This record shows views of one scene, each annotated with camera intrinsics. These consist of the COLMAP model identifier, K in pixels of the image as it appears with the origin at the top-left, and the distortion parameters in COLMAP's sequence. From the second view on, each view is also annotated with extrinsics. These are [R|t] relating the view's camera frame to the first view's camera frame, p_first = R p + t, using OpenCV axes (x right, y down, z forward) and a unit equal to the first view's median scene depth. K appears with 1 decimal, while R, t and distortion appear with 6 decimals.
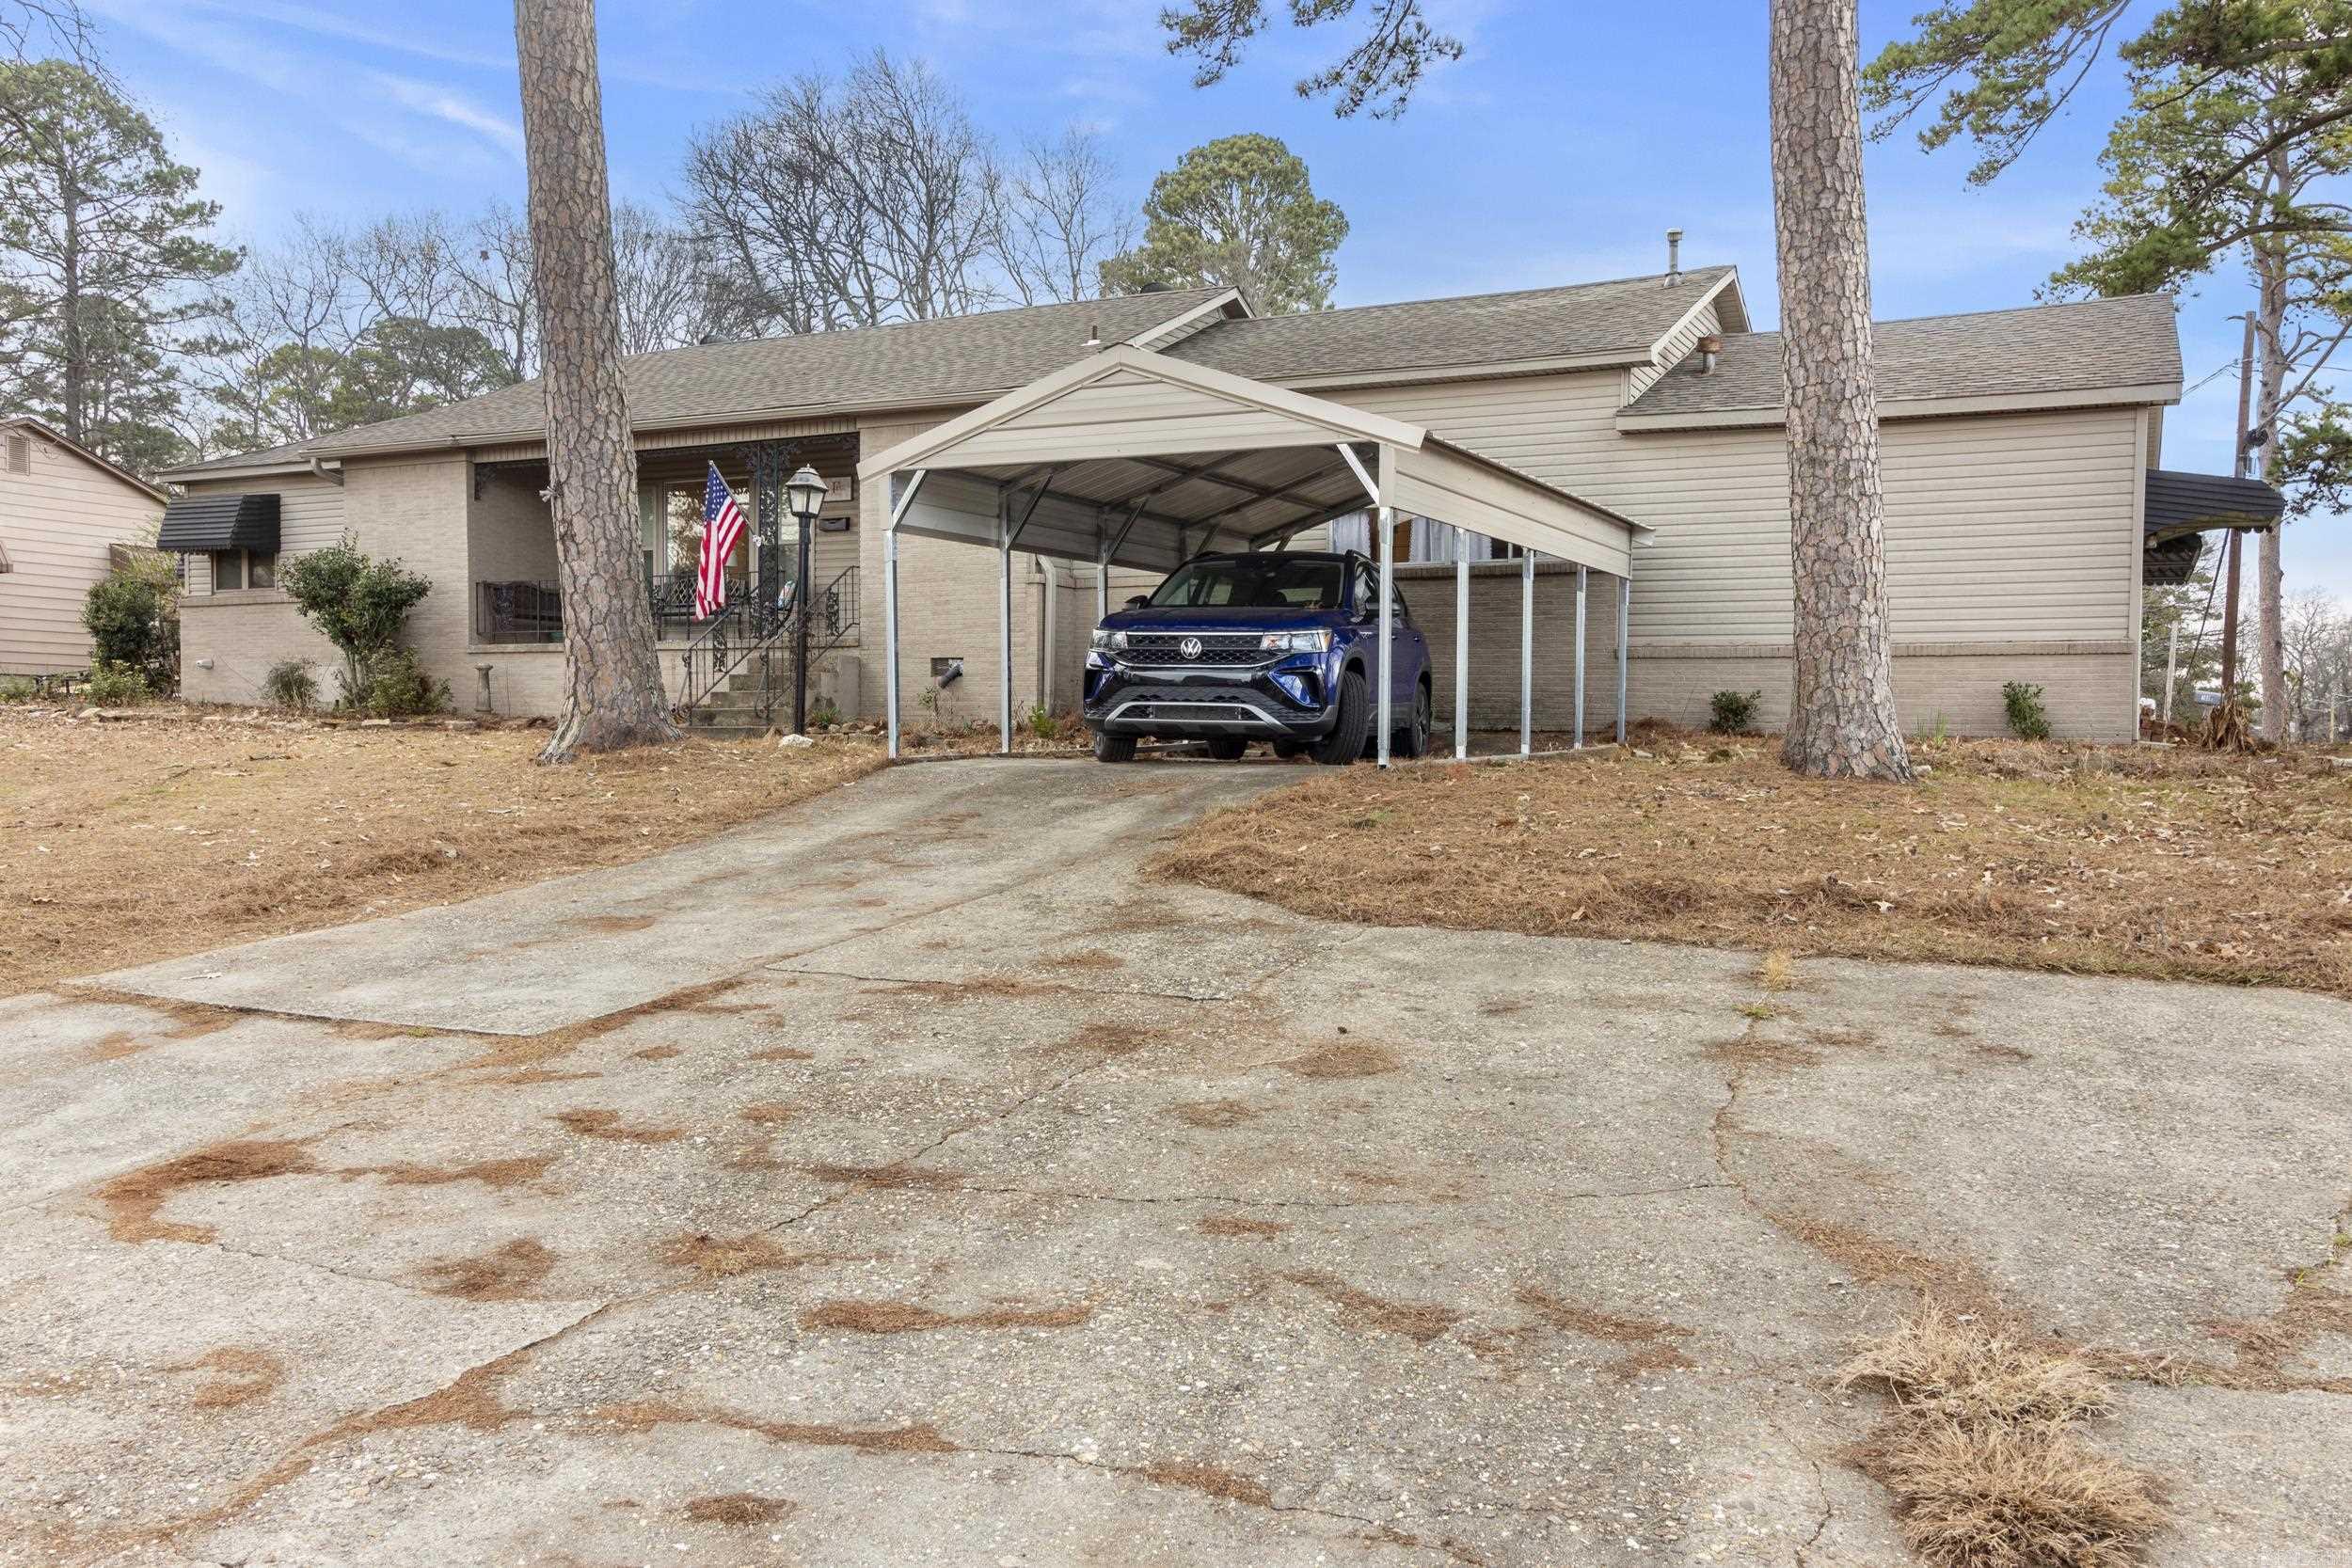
lens RADIAL K [[1866.8, 0, 1169.6], [0, 1866.8, 684.2], [0, 0, 1]] dist [-0.009131, -0.001446]
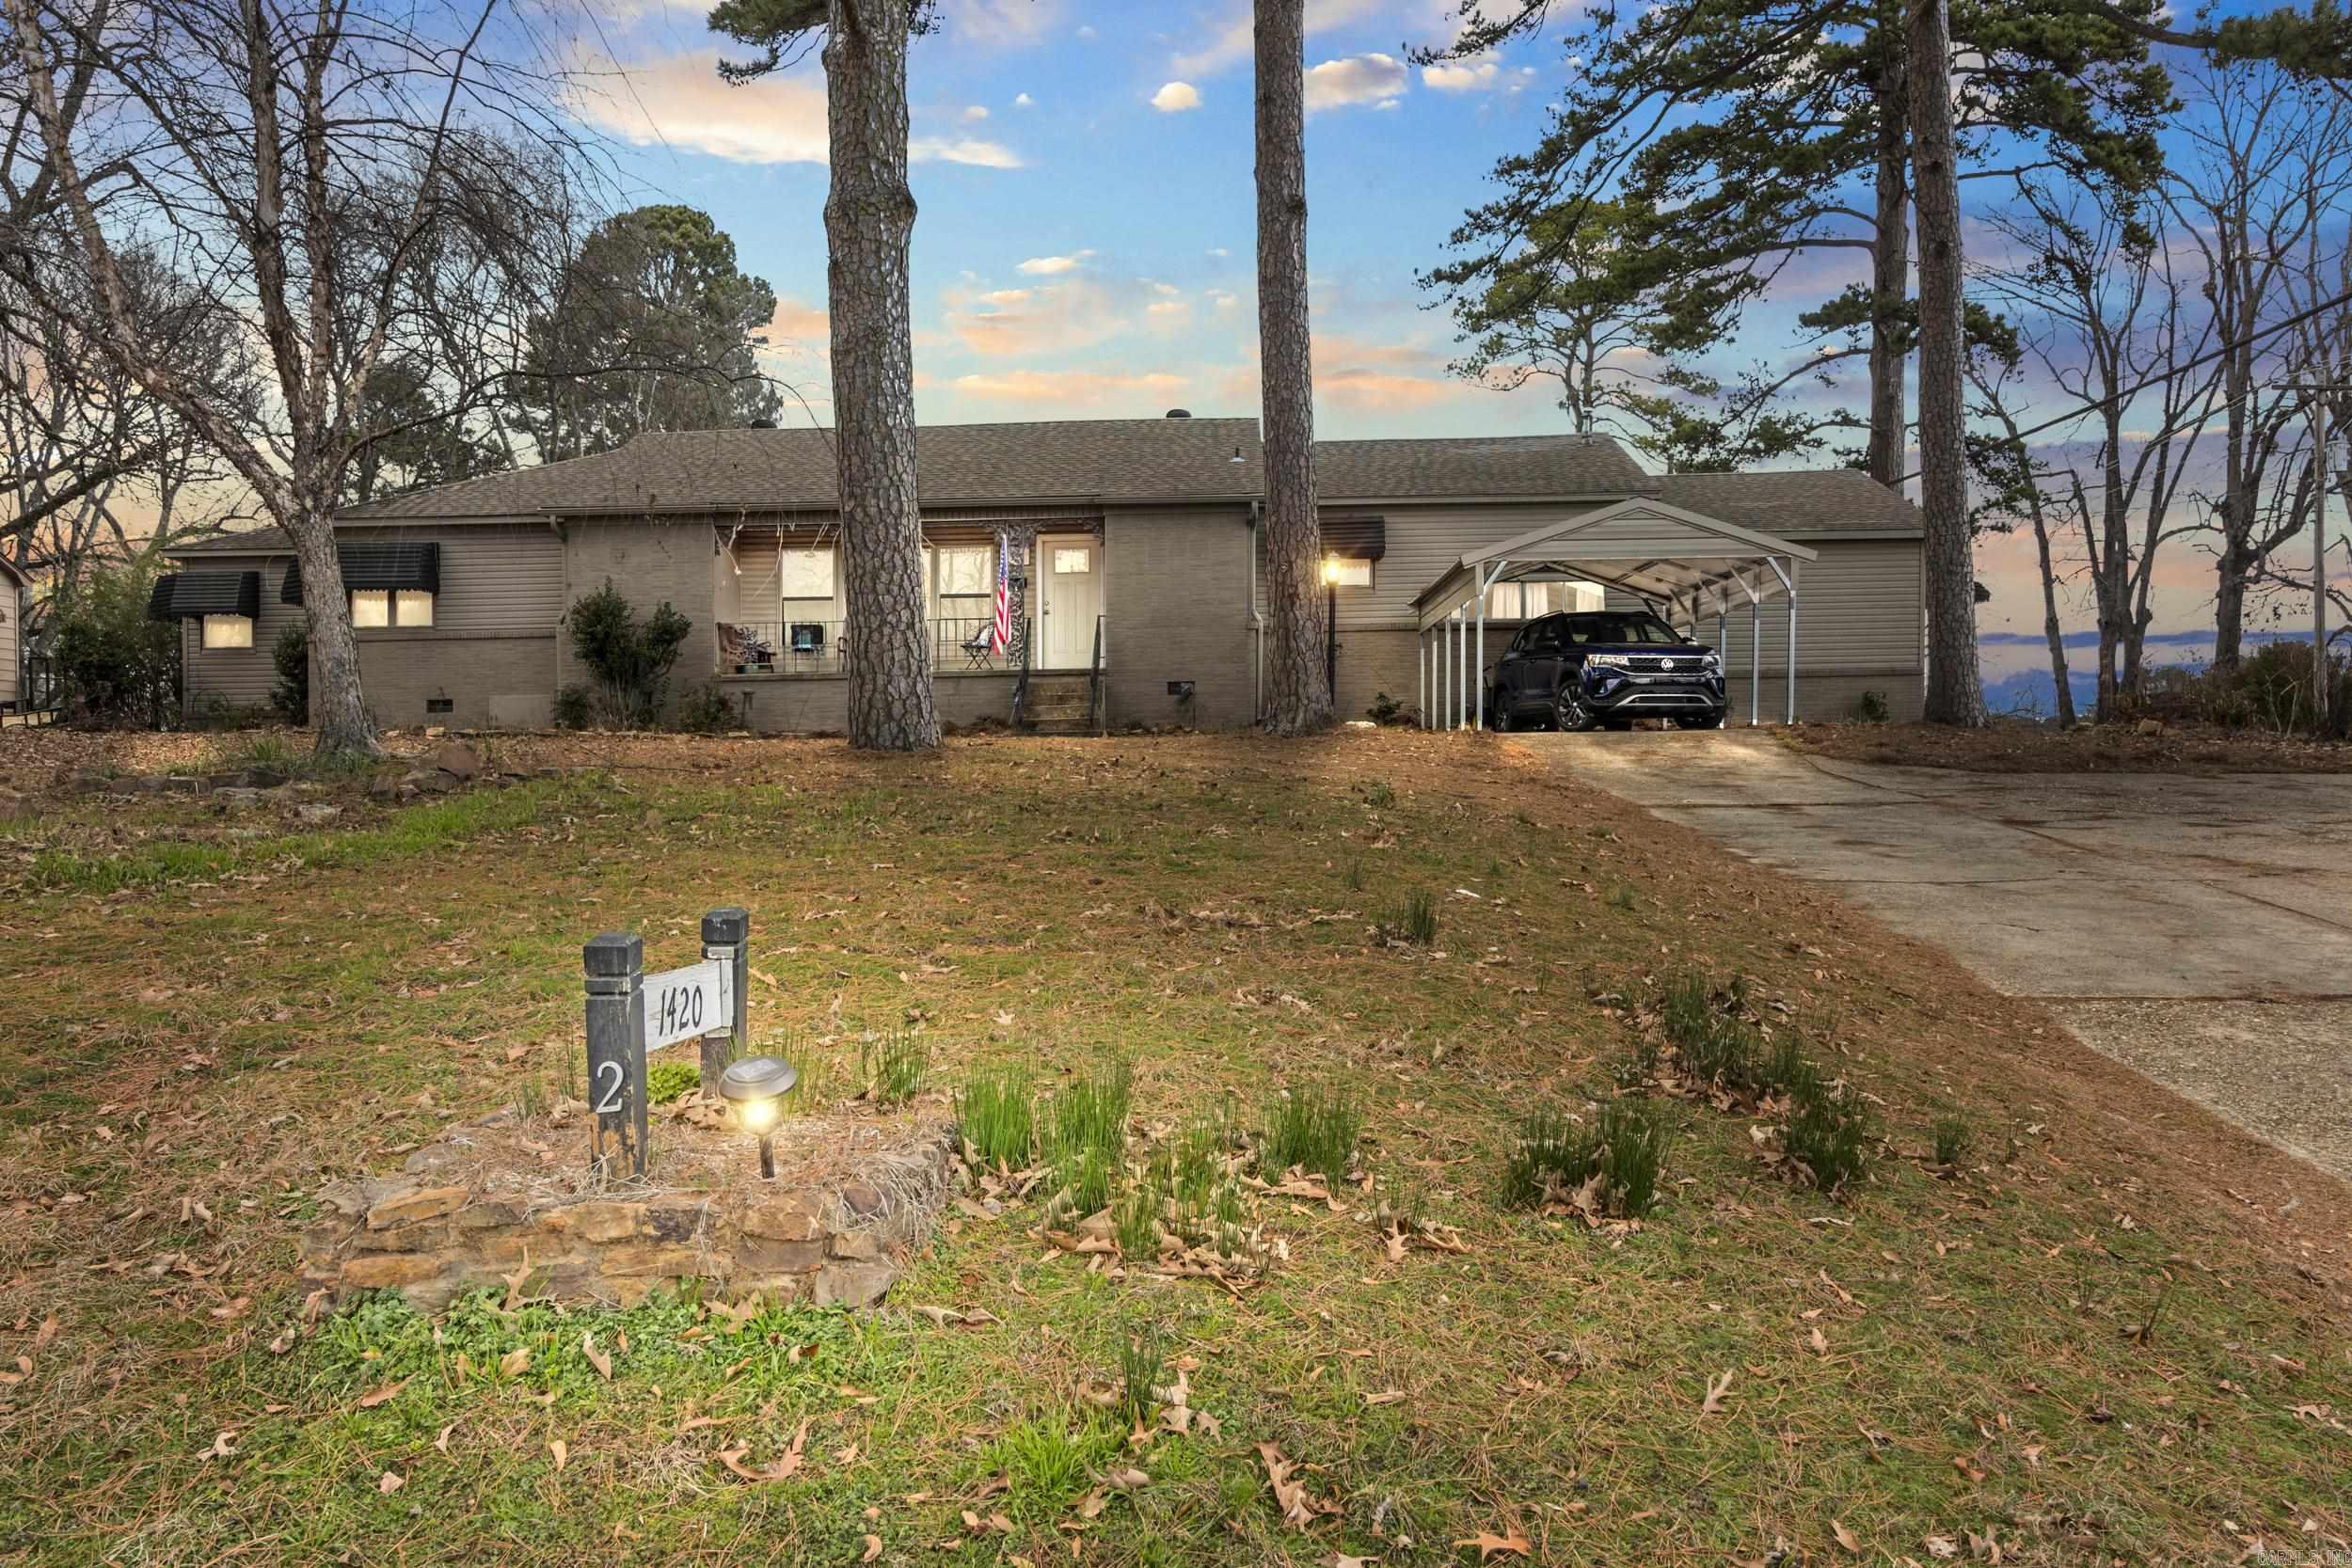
lens RADIAL K [[1866.8, 0, 1169.6], [0, 1866.8, 684.2], [0, 0, 1]] dist [-0.009131, -0.001446]
pose [[0.909804, -0.000550, 0.415038, -1.082547], [0.013539, 0.999506, -0.028355, 0.041193], [-0.414818, 0.031417, 0.909362, -0.407488]]
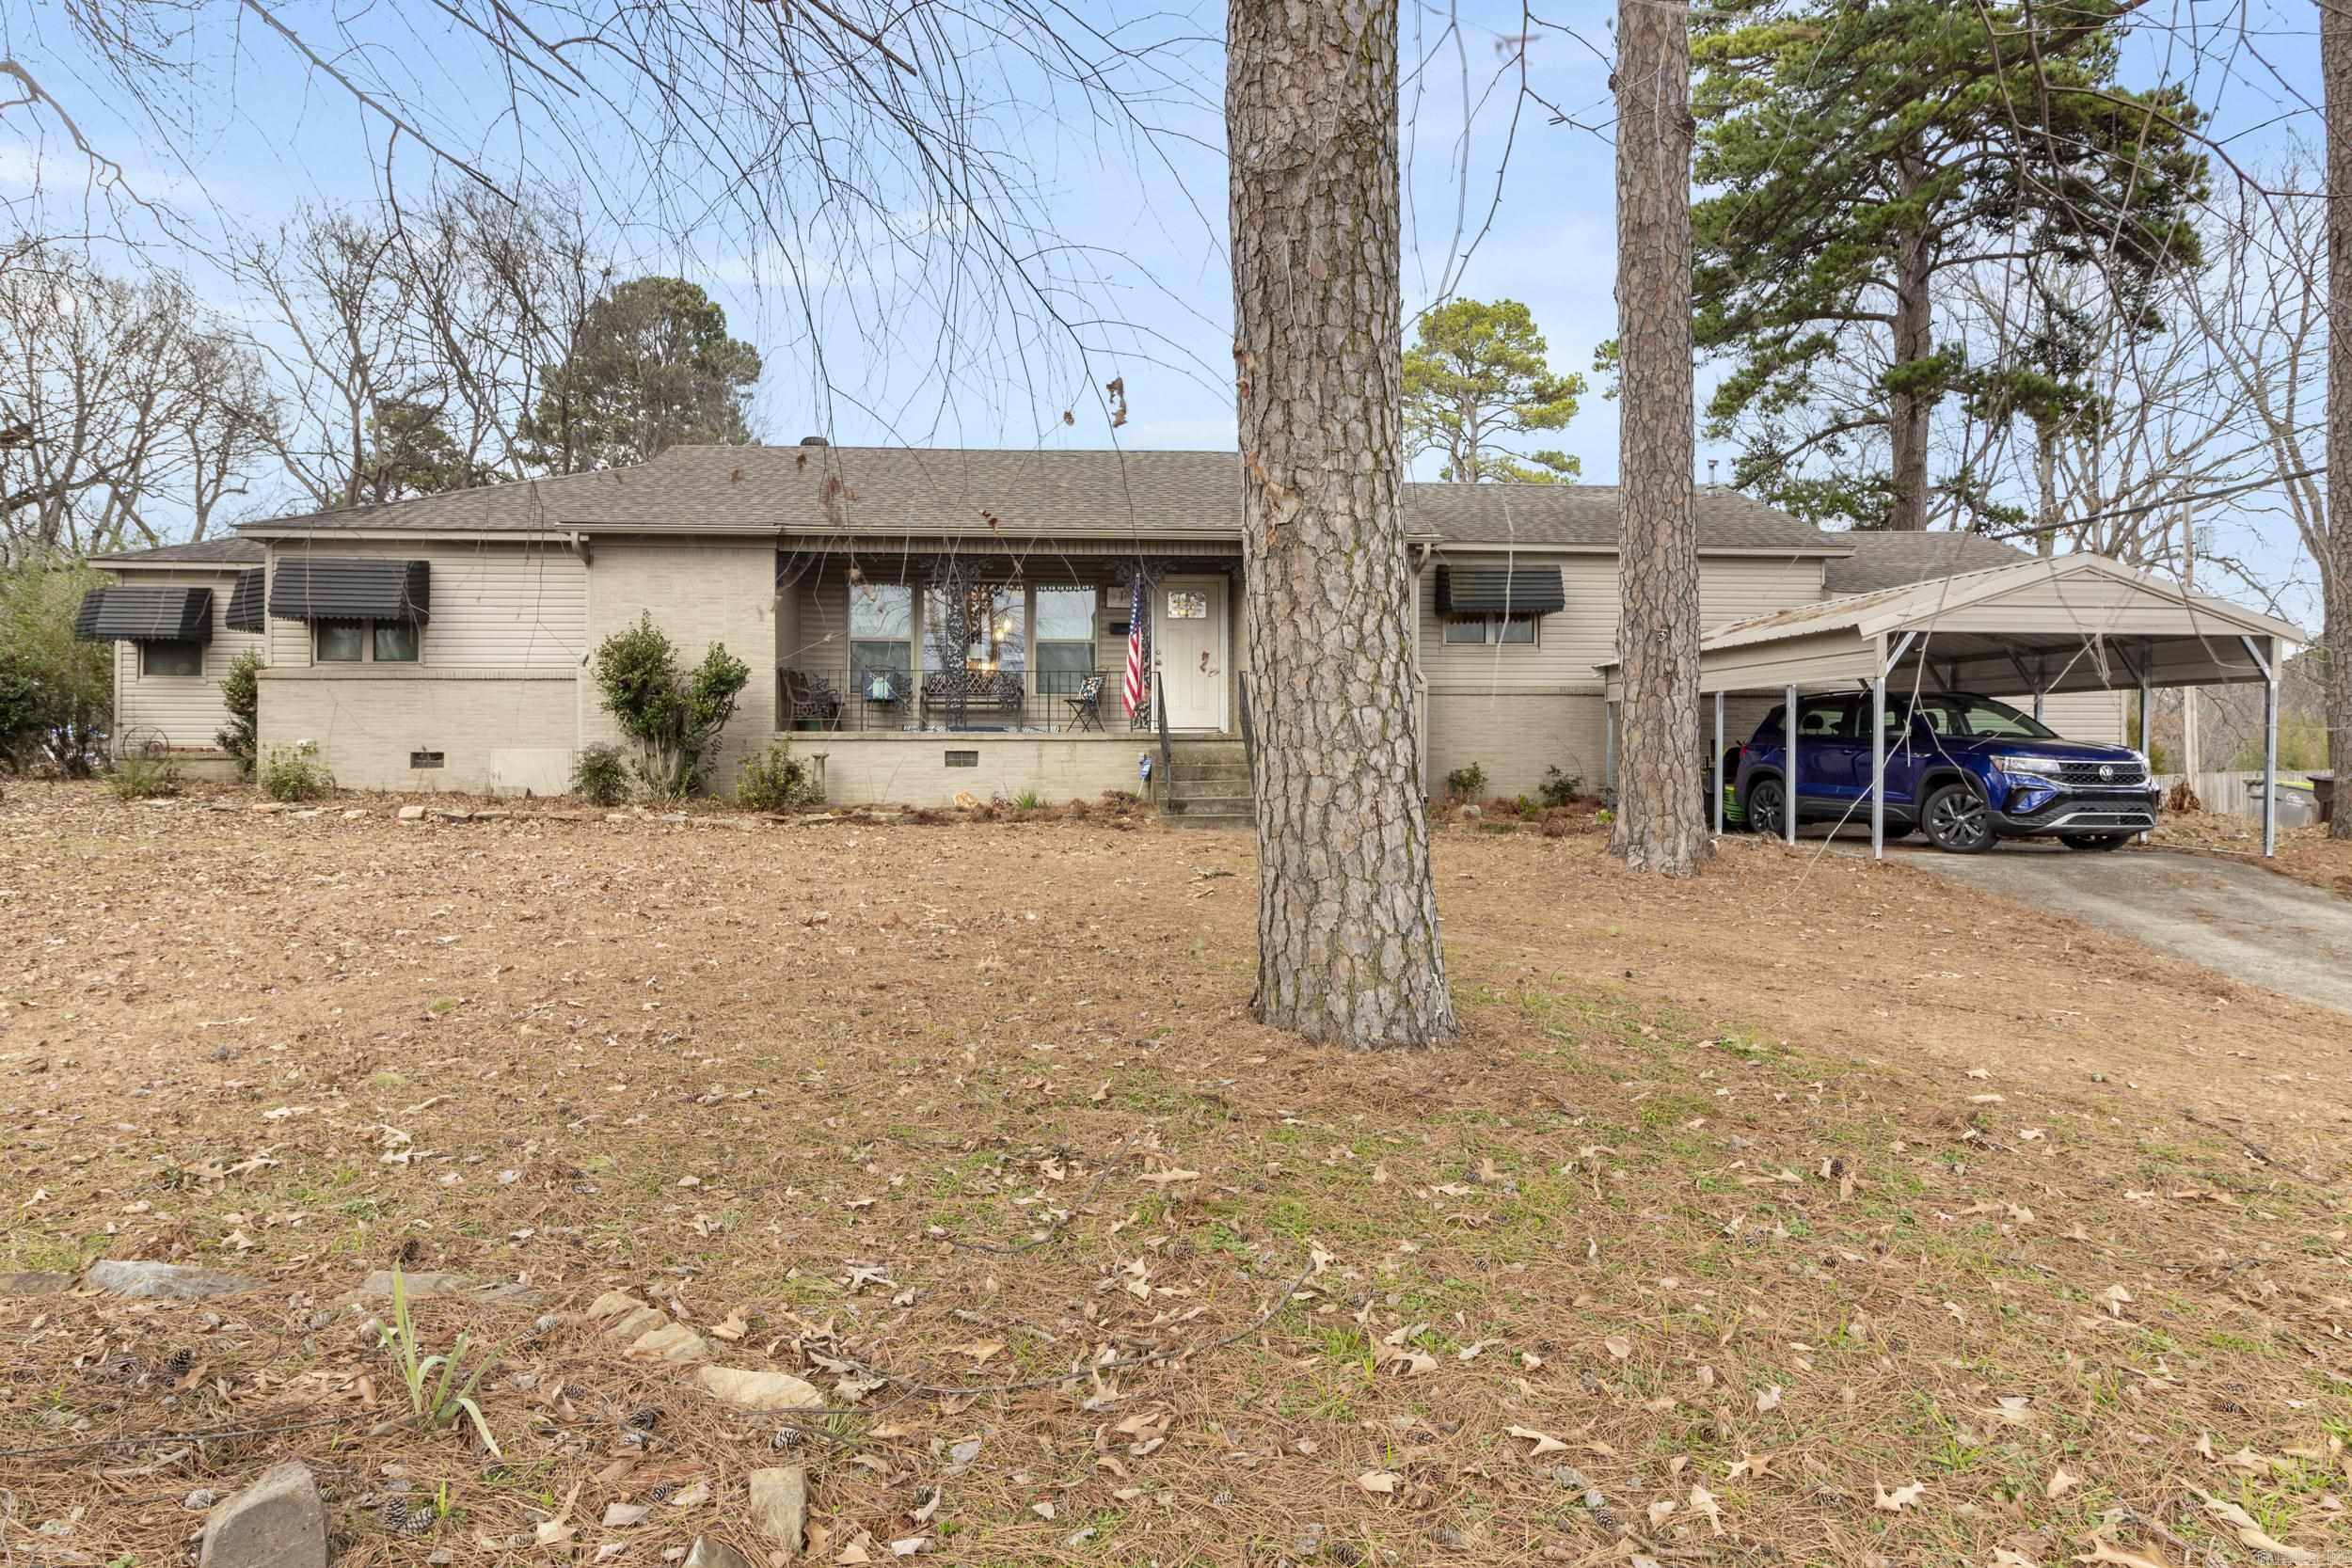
lens RADIAL K [[1386.0, 0, 1188.4], [0, 1386.0, 712.8], [0, 0, 1]] dist [-0.000144, -0.001889]
pose [[0.858751, 0.009473, 0.512306, -1.007268], [-0.006065, 0.999947, -0.008325, -0.046531], [-0.512357, 0.004042, 0.858763, 0.425195]]
